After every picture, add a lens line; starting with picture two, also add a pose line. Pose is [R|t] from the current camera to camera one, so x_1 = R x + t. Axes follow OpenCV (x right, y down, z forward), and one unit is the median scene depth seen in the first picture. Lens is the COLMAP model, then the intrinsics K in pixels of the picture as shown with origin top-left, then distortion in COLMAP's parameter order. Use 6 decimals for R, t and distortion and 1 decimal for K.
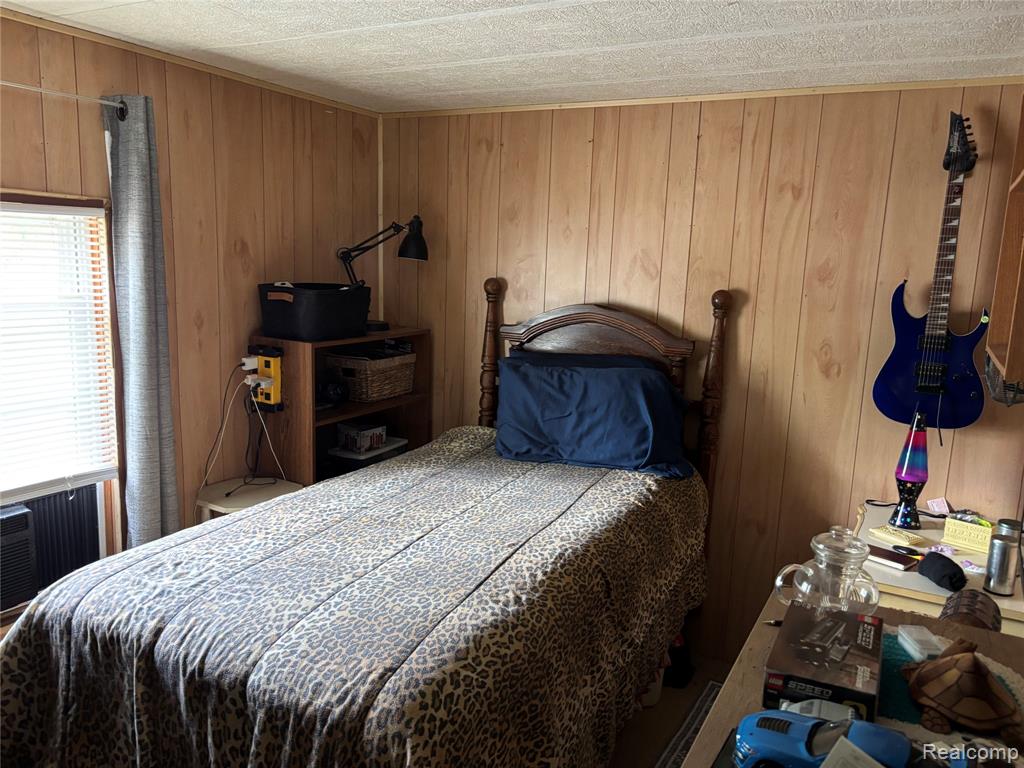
lens RADIAL K [[778.3, 0, 512.2], [0, 778.3, 388.6], [0, 0, 1]] dist [0.042781, -0.045304]
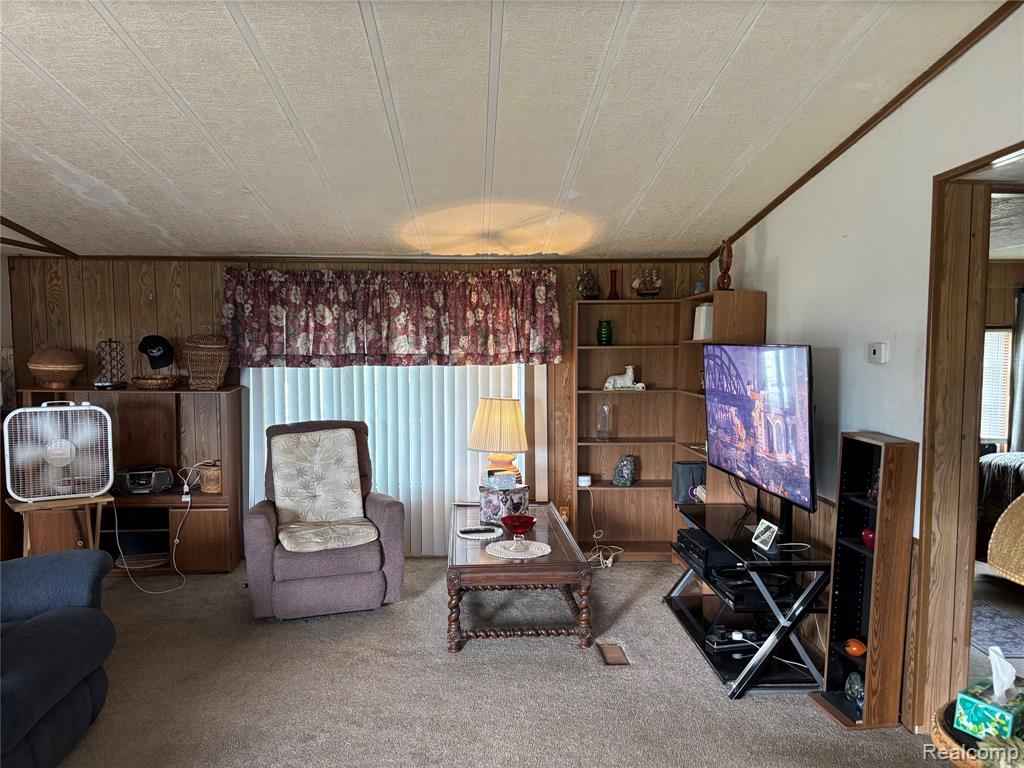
lens RADIAL K [[778.3, 0, 506.7], [0, 778.3, 387.9], [0, 0, 1]] dist [0.042781, -0.045304]
pose [[0.518281, 0.022602, -0.854912, 0.737078], [-0.121852, 0.991403, -0.047661, 0.252000], [0.846485, 0.128874, 0.516579, -1.522197]]
